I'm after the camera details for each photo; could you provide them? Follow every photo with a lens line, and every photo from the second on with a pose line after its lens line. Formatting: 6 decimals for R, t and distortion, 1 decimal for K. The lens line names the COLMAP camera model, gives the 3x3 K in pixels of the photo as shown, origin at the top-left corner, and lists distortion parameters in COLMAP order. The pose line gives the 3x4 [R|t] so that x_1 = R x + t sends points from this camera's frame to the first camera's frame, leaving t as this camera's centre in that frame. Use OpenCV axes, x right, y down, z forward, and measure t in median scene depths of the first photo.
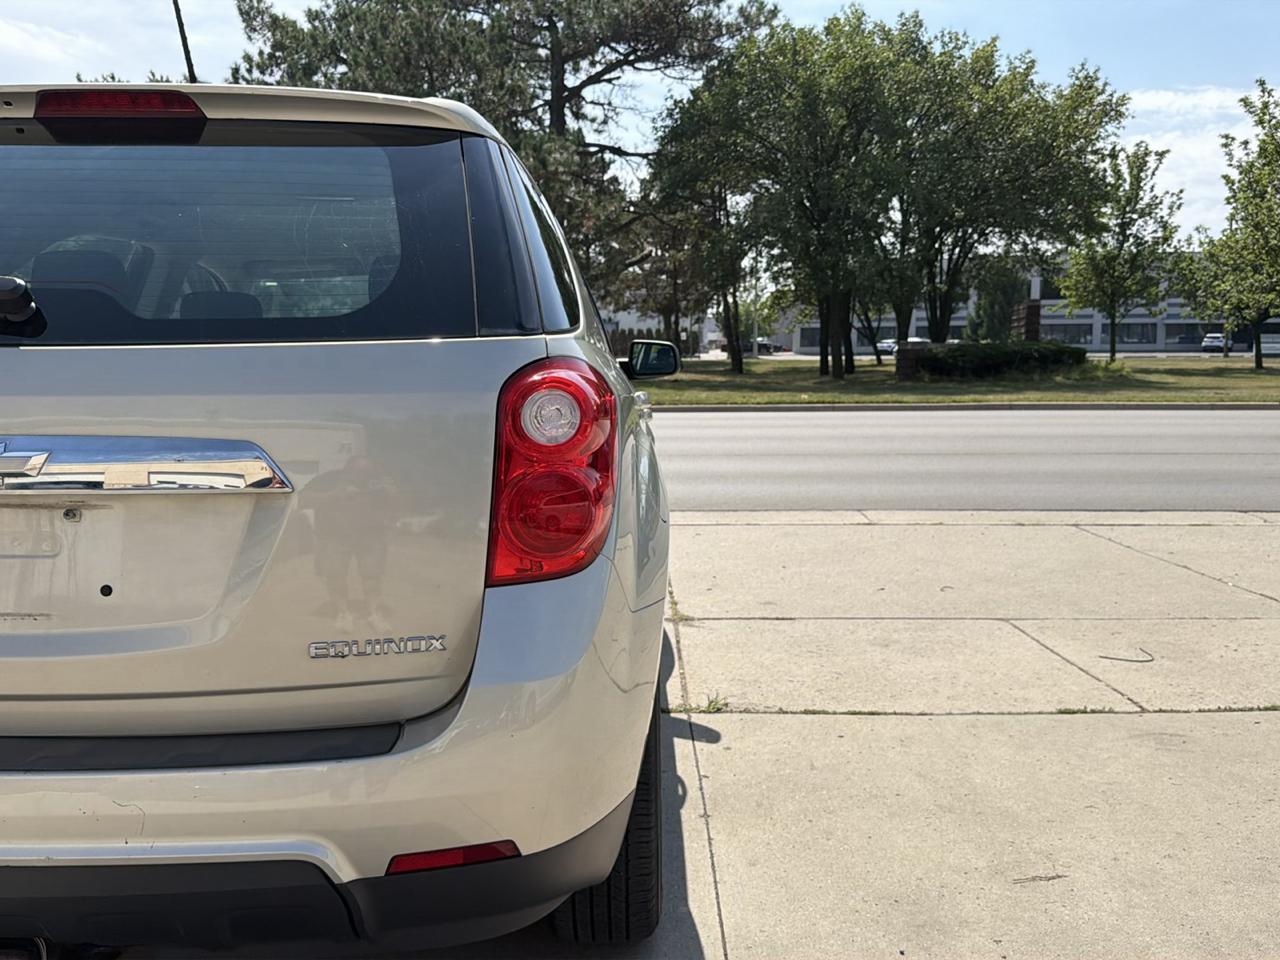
lens RADIAL K [[1148.4, 0, 635.2], [0, 1148.4, 486.9], [0, 0, 1]] dist [0.072584, -0.132504]
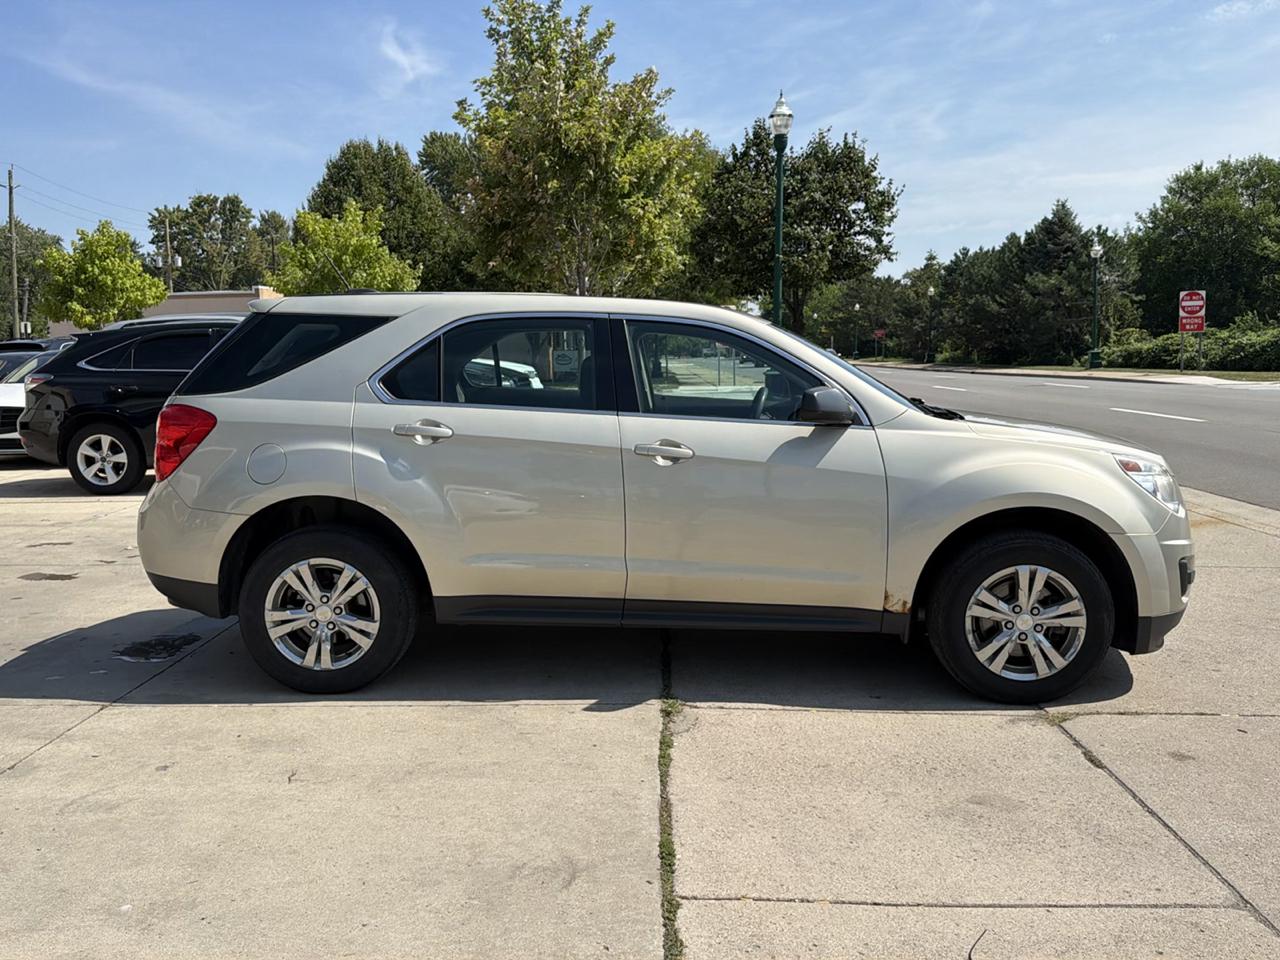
lens RADIAL K [[1148.4, 0, 645.0], [0, 1148.4, 475.2], [0, 0, 1]] dist [0.072584, -0.132504]
pose [[-0.028426, 0.113249, -0.993160, 1.049882], [-0.105271, 0.987697, 0.115639, -0.152176], [0.994037, 0.107838, -0.016155, 0.856560]]
